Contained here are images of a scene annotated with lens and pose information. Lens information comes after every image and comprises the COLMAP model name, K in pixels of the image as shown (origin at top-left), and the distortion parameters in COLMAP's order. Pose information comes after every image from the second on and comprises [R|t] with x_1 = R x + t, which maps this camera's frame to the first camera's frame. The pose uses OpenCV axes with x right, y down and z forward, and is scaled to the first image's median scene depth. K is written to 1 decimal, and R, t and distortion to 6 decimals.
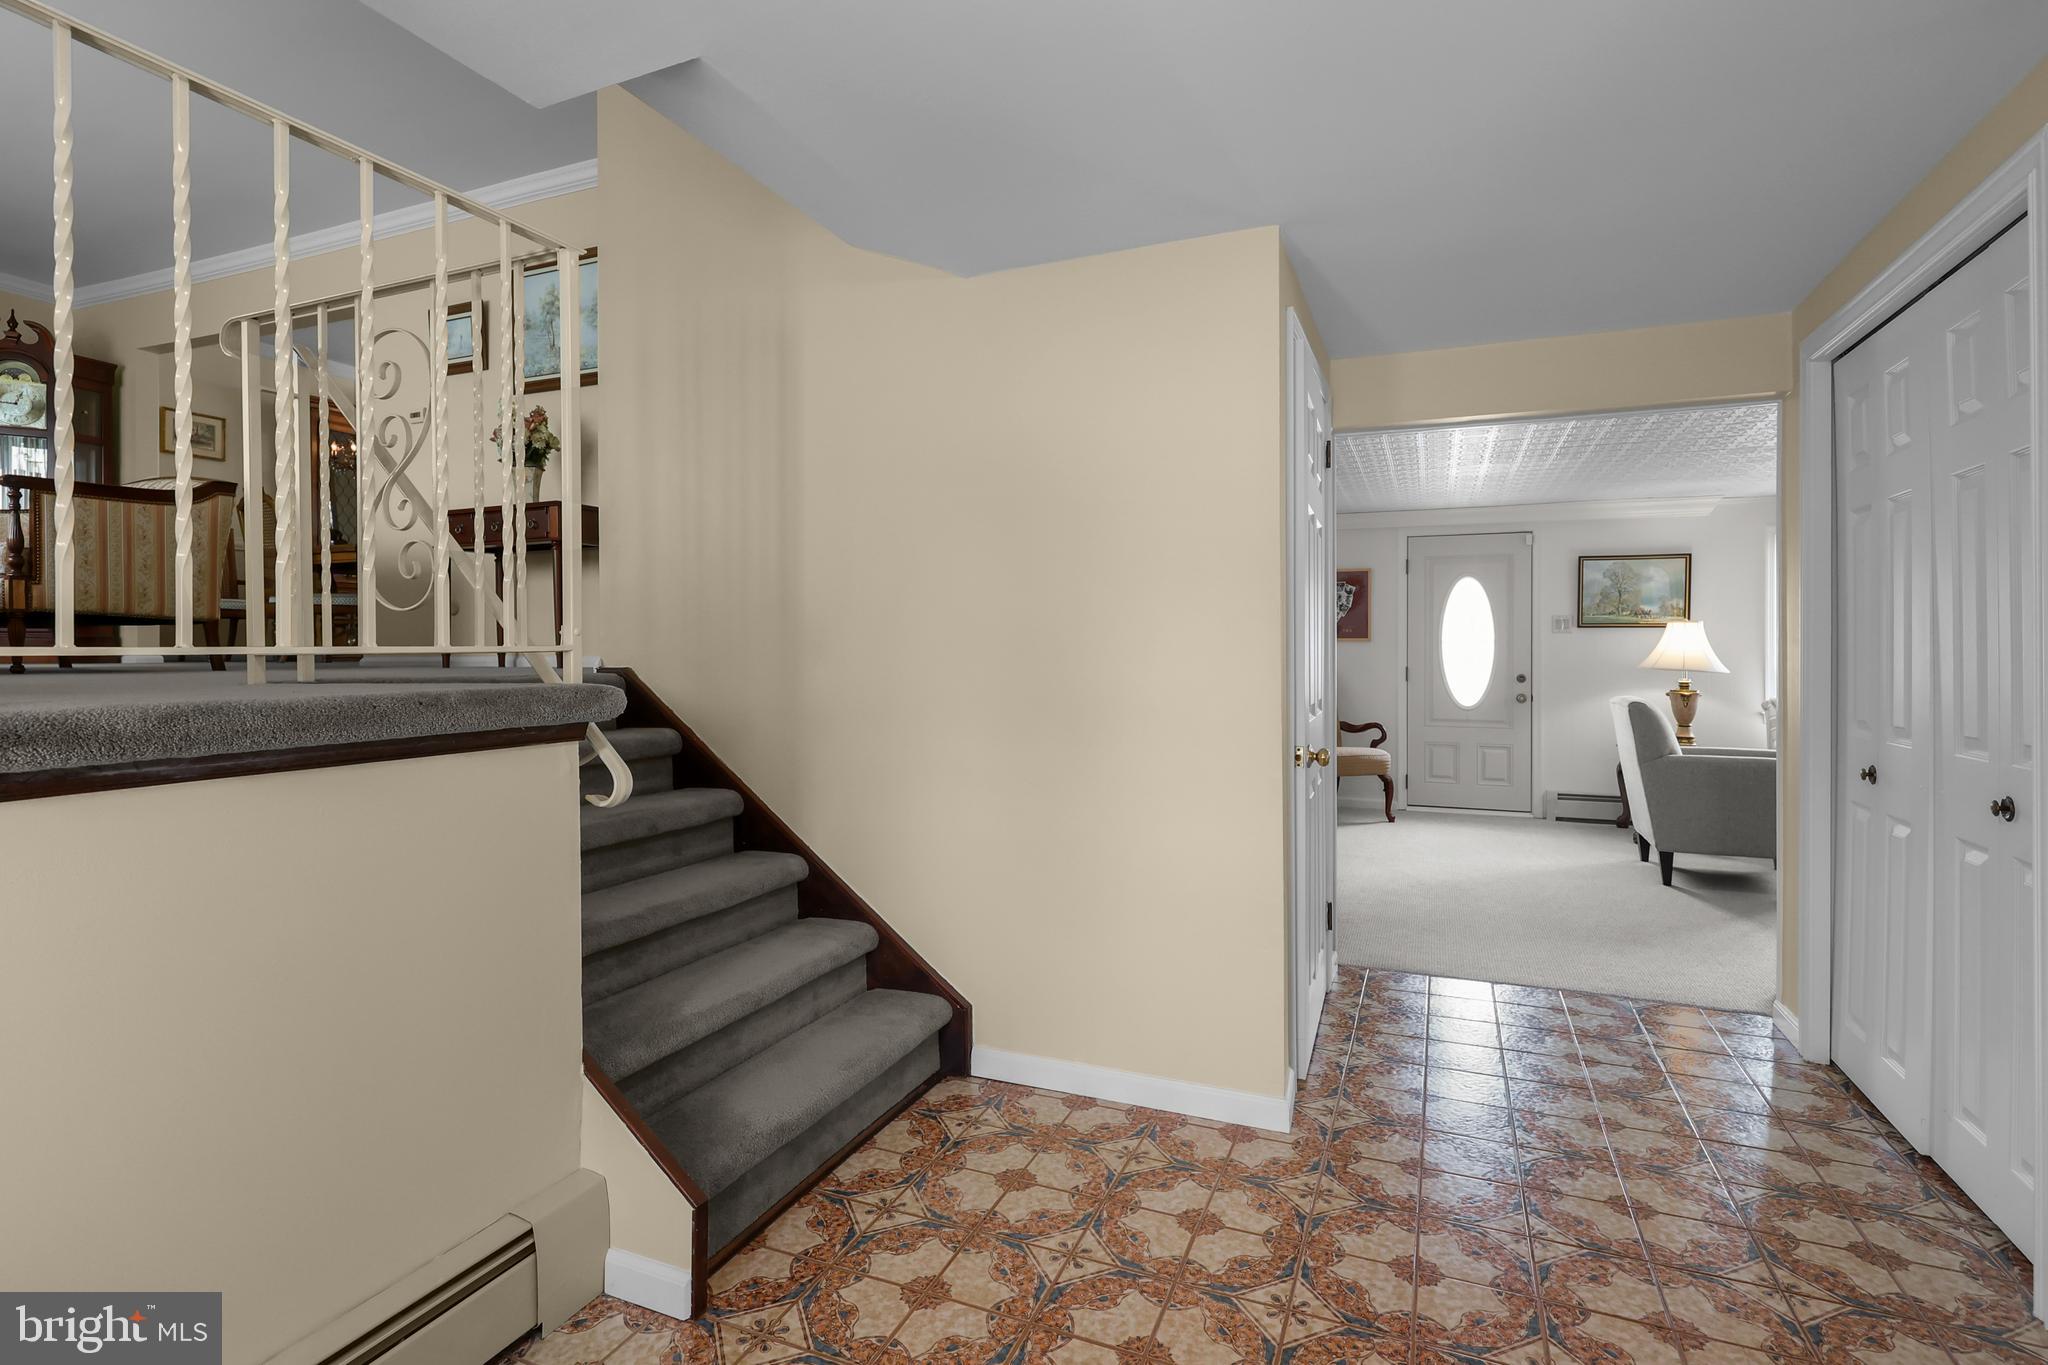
lens RADIAL K [[967.1, 0, 1035.0], [0, 967.1, 665.2], [0, 0, 1]] dist [0.000720, 0.000104]
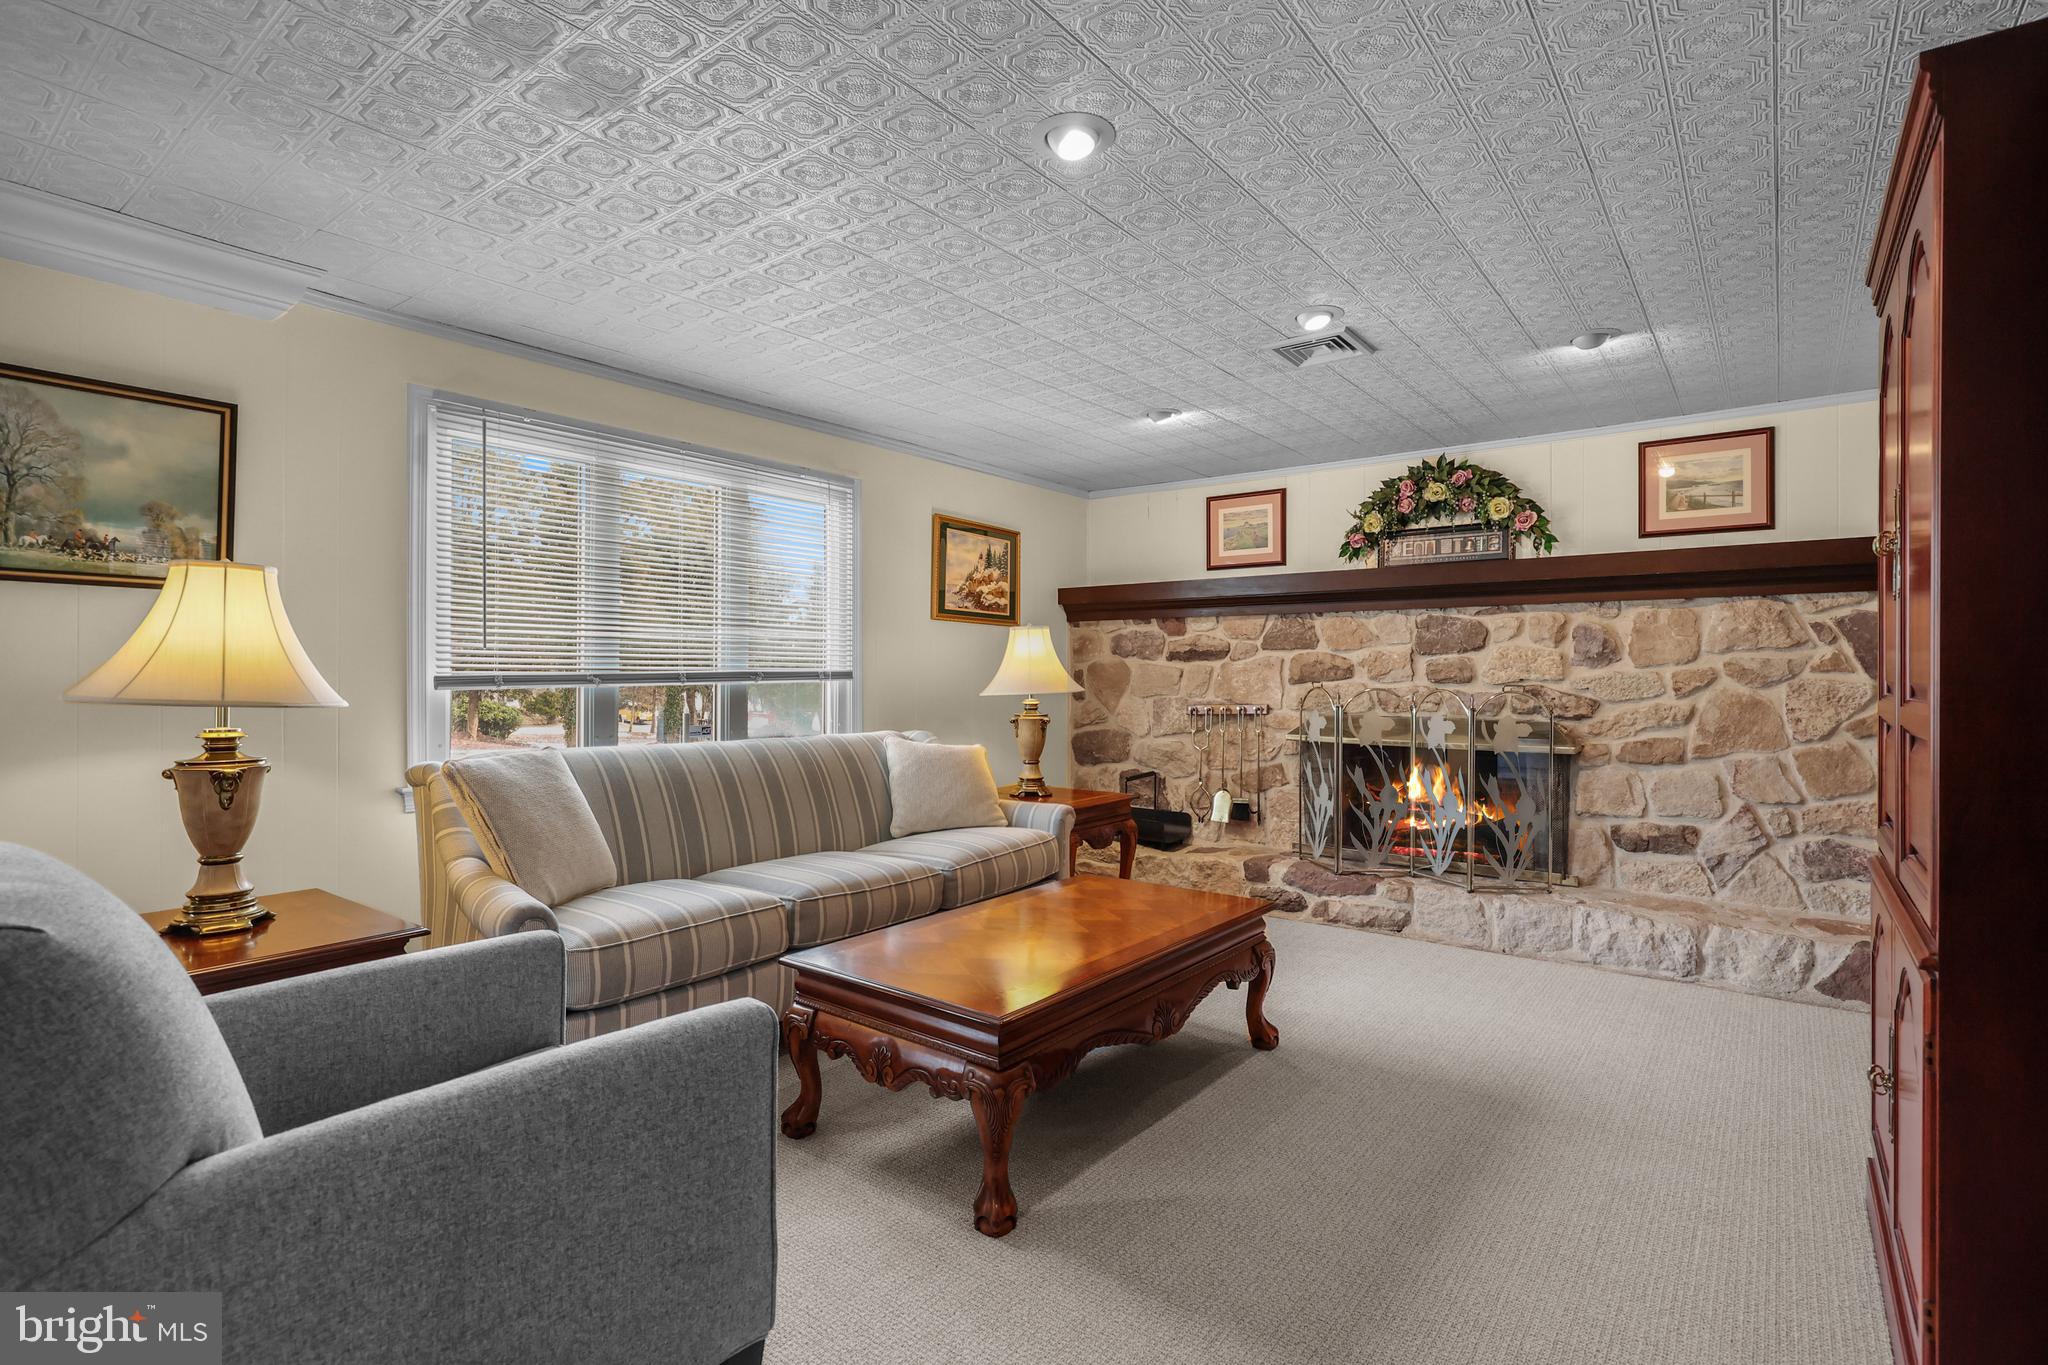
lens RADIAL K [[967.1, 0, 1038.3], [0, 967.1, 671.9], [0, 0, 1]] dist [0.000720, 0.000104]
pose [[0.255624, 0.008652, 0.966738, 0.385785], [0.005719, 0.999929, -0.010461, 0.000511], [-0.966759, 0.008203, 0.255556, 0.589966]]
